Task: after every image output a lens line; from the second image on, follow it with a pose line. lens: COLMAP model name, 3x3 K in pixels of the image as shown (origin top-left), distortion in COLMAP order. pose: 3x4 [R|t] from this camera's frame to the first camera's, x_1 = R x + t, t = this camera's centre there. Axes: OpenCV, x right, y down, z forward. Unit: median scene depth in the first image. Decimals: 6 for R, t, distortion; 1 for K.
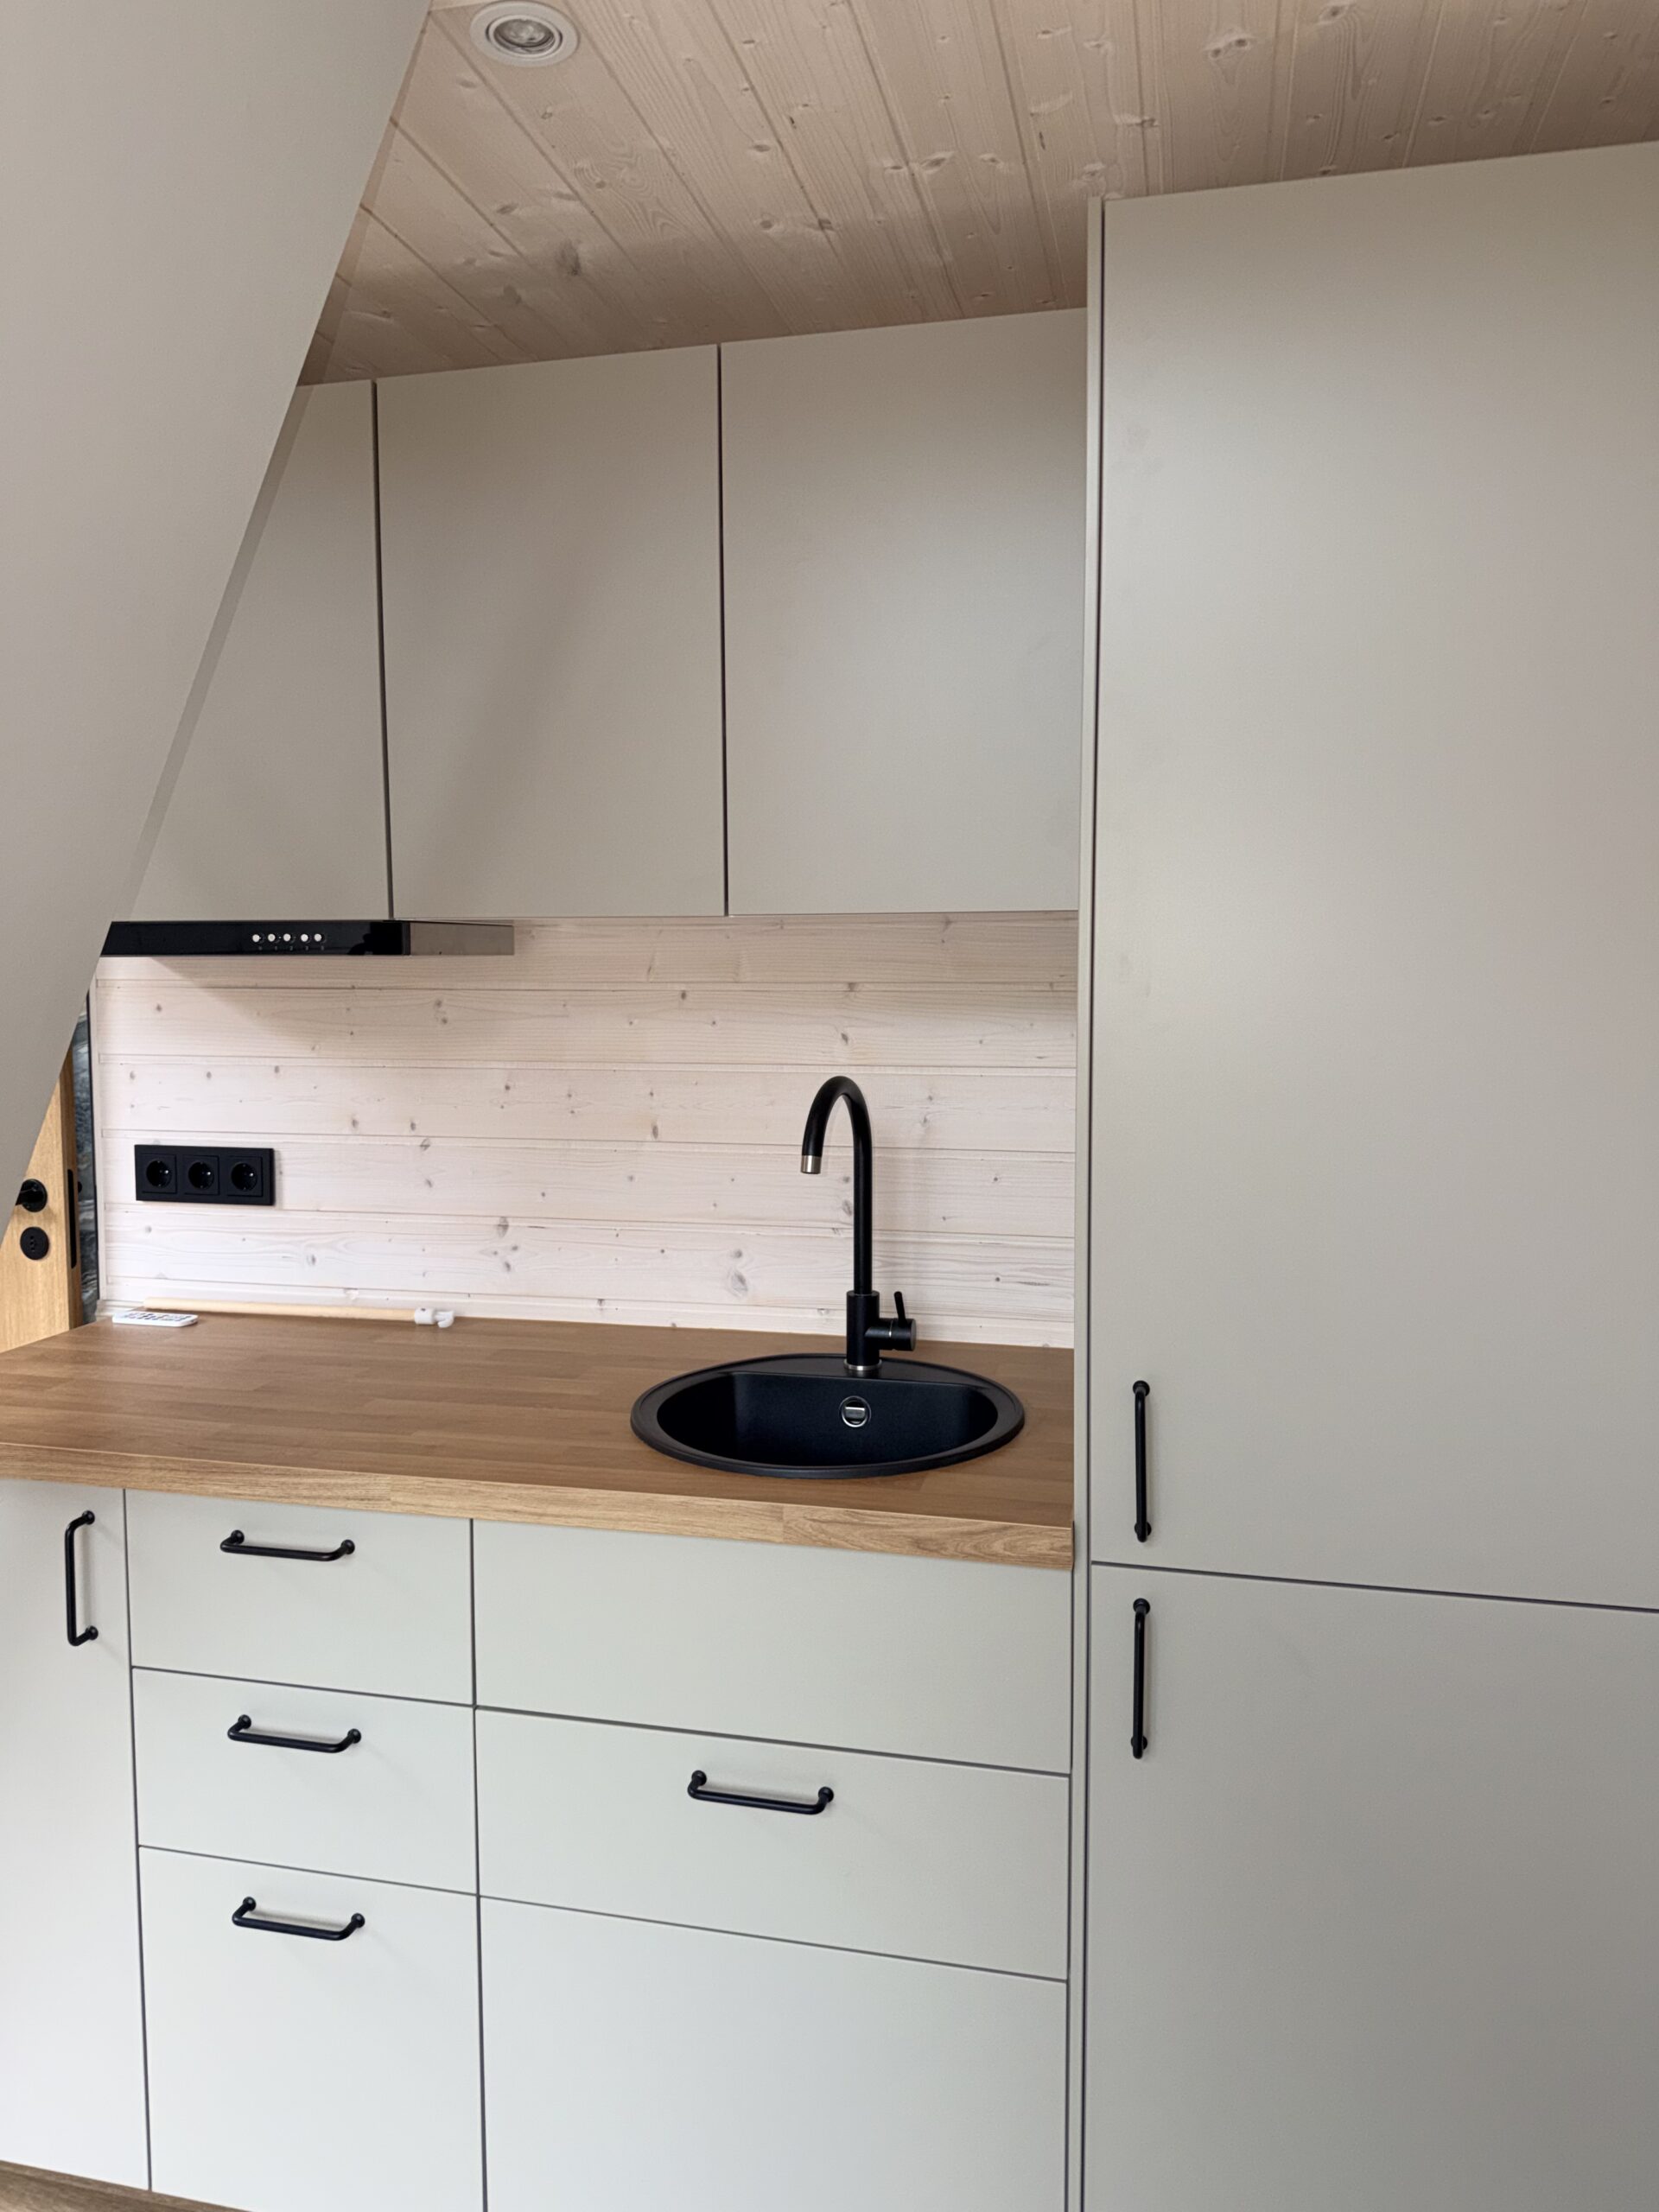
lens RADIAL K [[1543.9, 0, 838.8], [0, 1543.9, 1078.9], [0, 0, 1]] dist [0.094397, -0.145499]
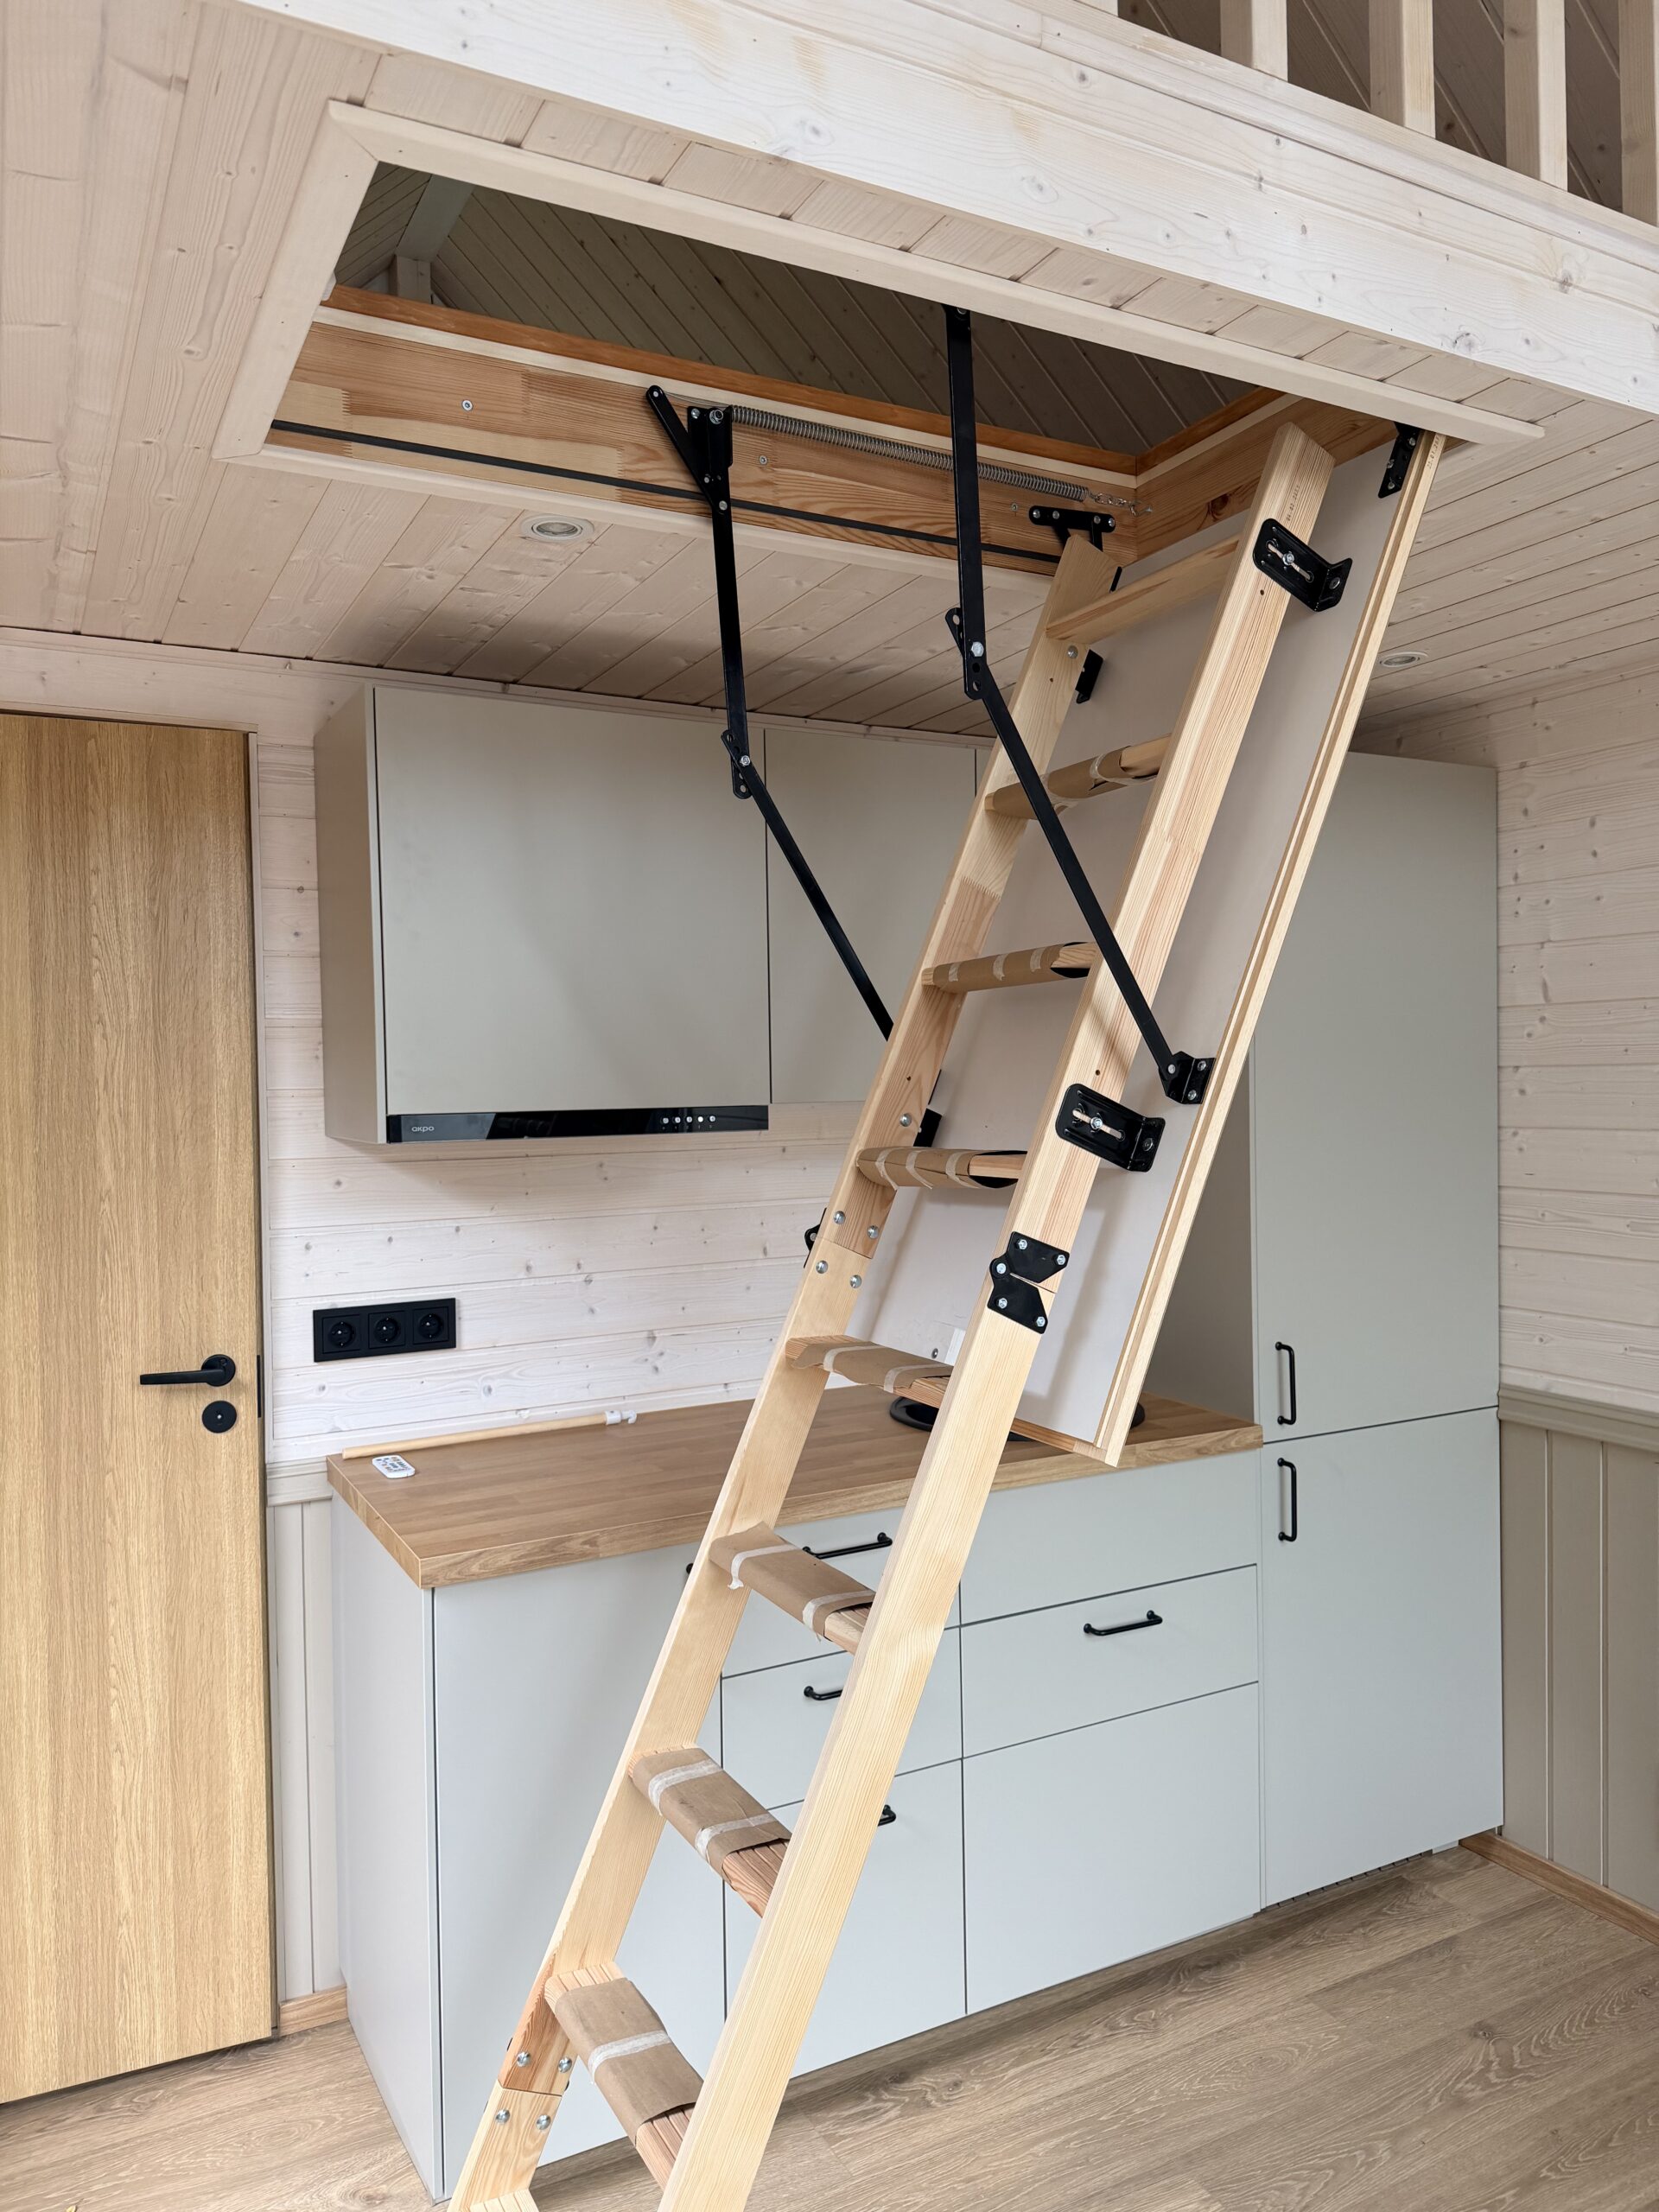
lens RADIAL K [[1548.6, 0, 829.5], [0, 1548.6, 1106.0], [0, 0, 1]] dist [0.094169, -0.150195]
pose [[0.755865, -0.025251, 0.654240, -1.058986], [0.066865, 0.997008, -0.038772, -0.039890], [-0.651304, 0.073052, 0.755292, -0.076906]]
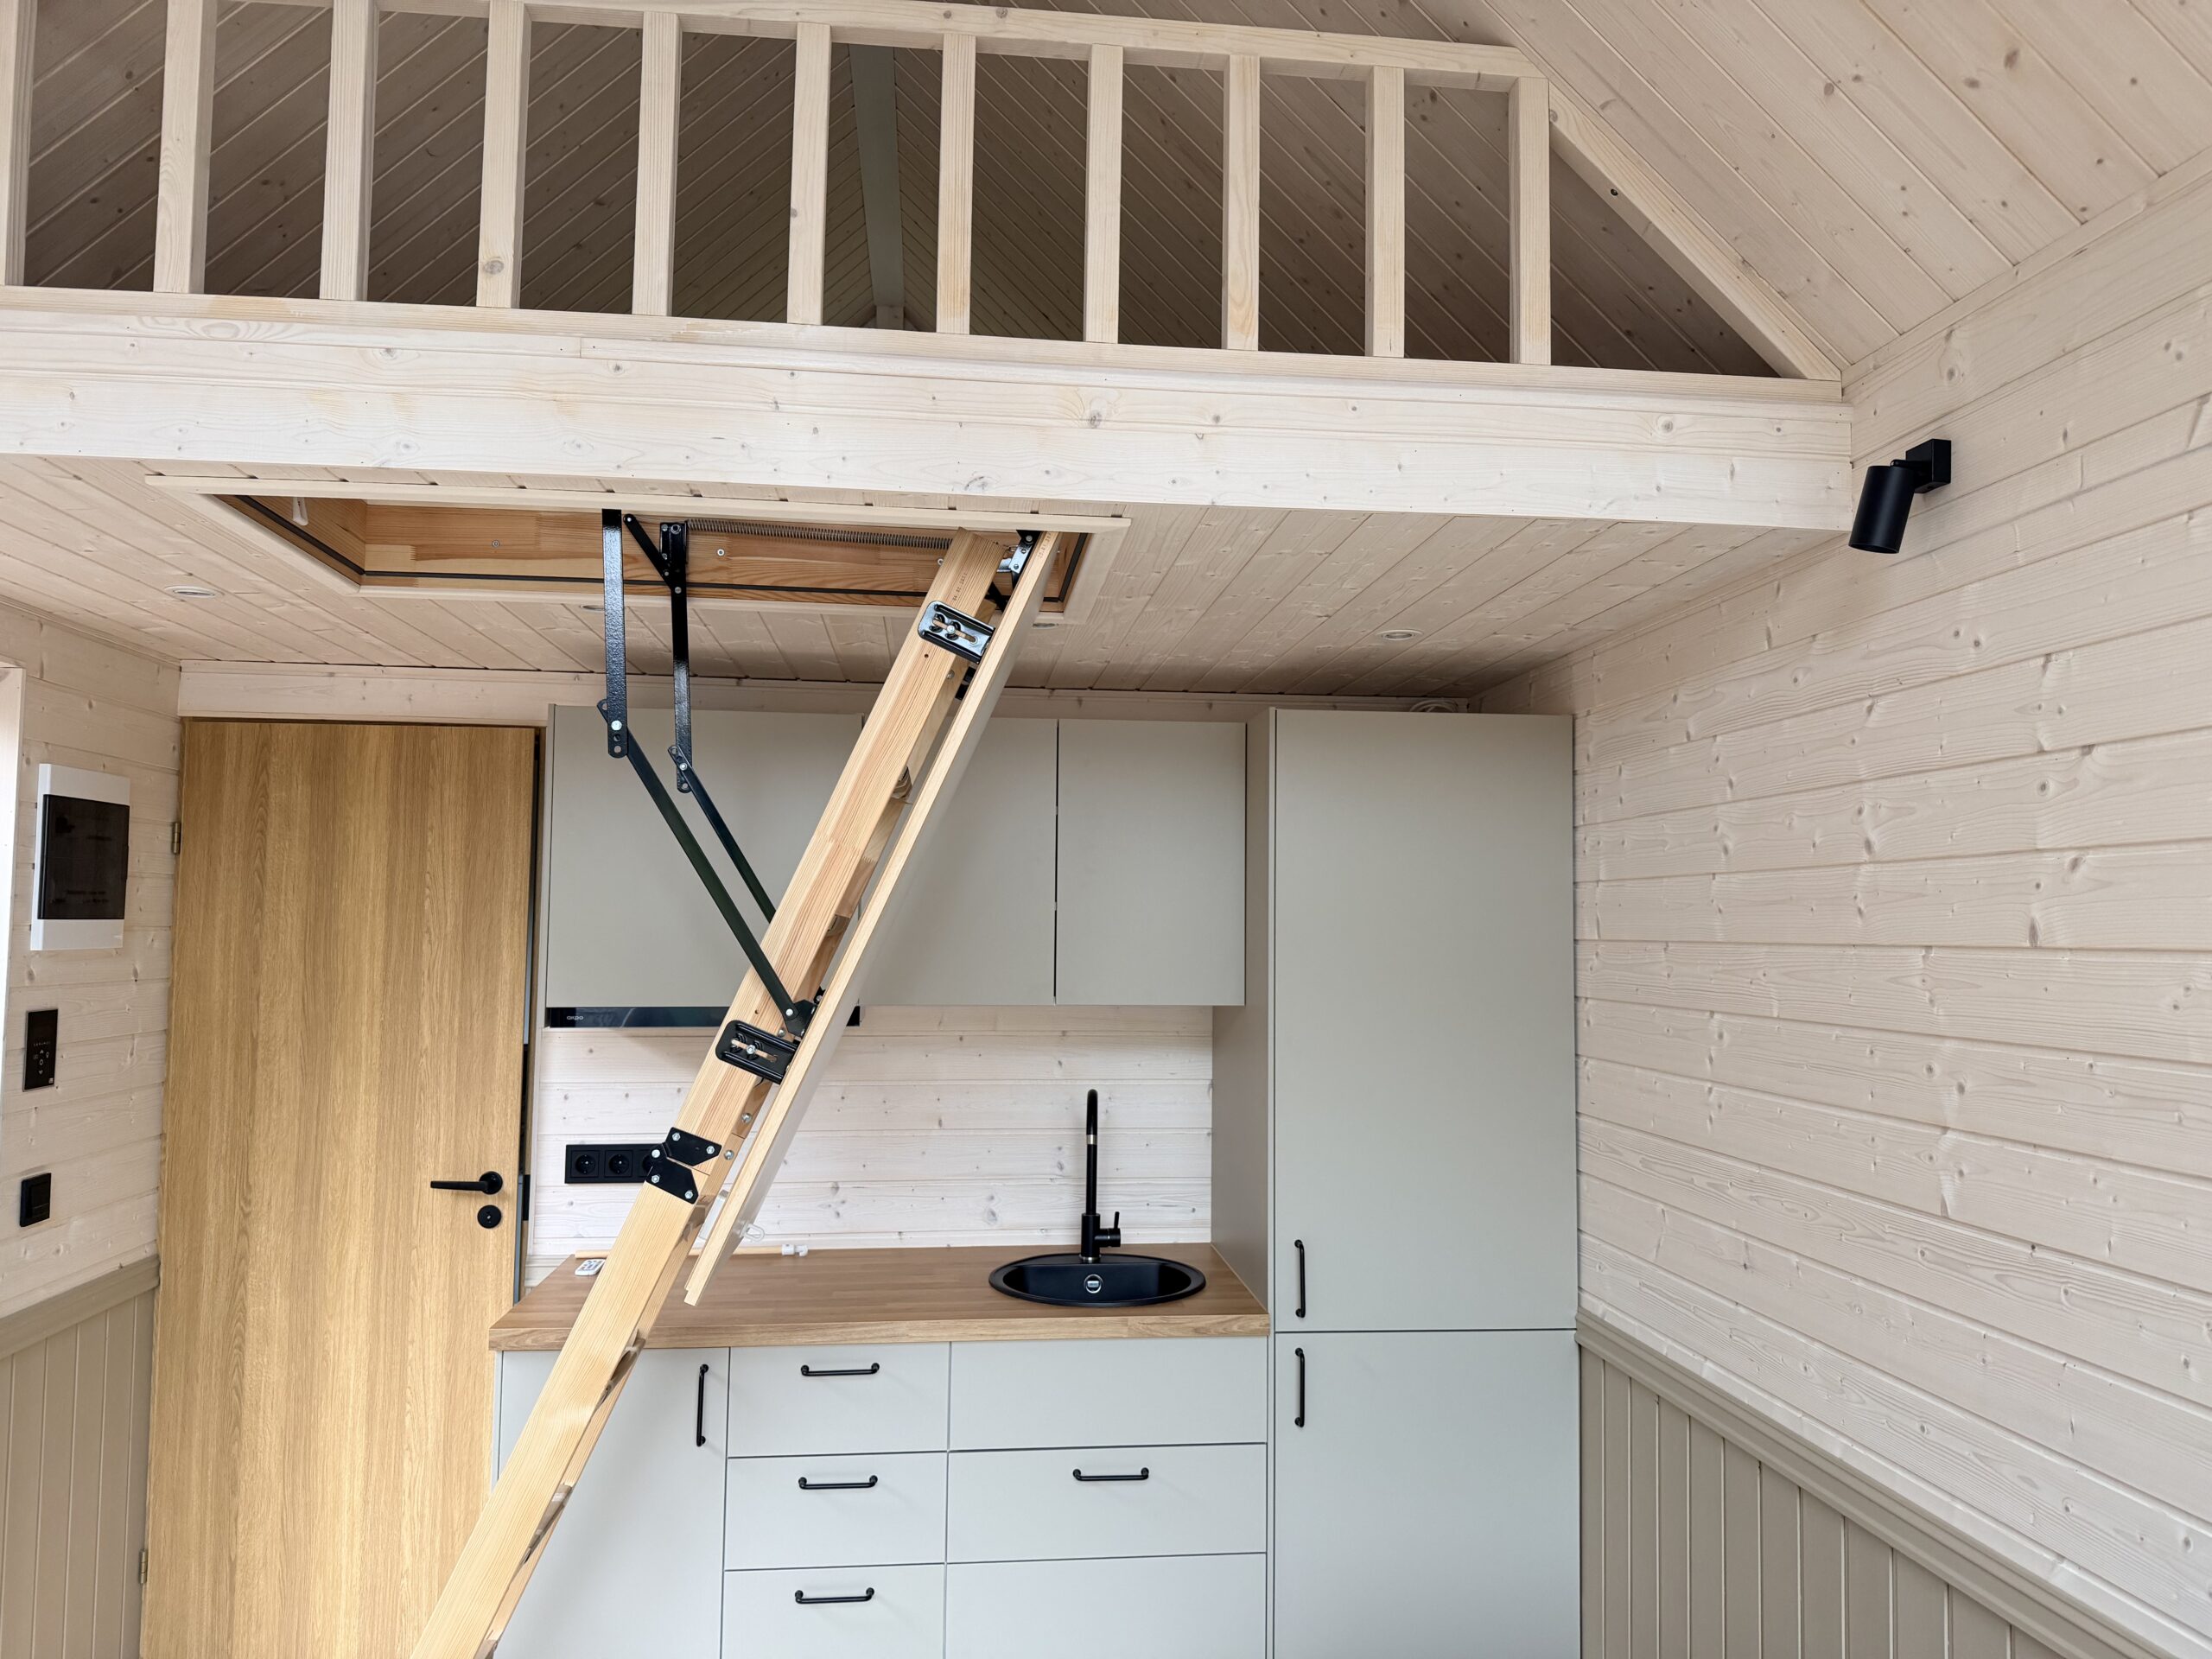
lens RADIAL K [[1538.9, 0, 1106.0], [0, 1538.9, 829.5], [0, 0, 1]] dist [0.095122, -0.173108]
pose [[0.944452, 0.030738, 0.327210, -0.548627], [0.014465, 0.990764, -0.134826, -0.056539], [-0.328332, 0.132070, 0.935284, -0.692810]]
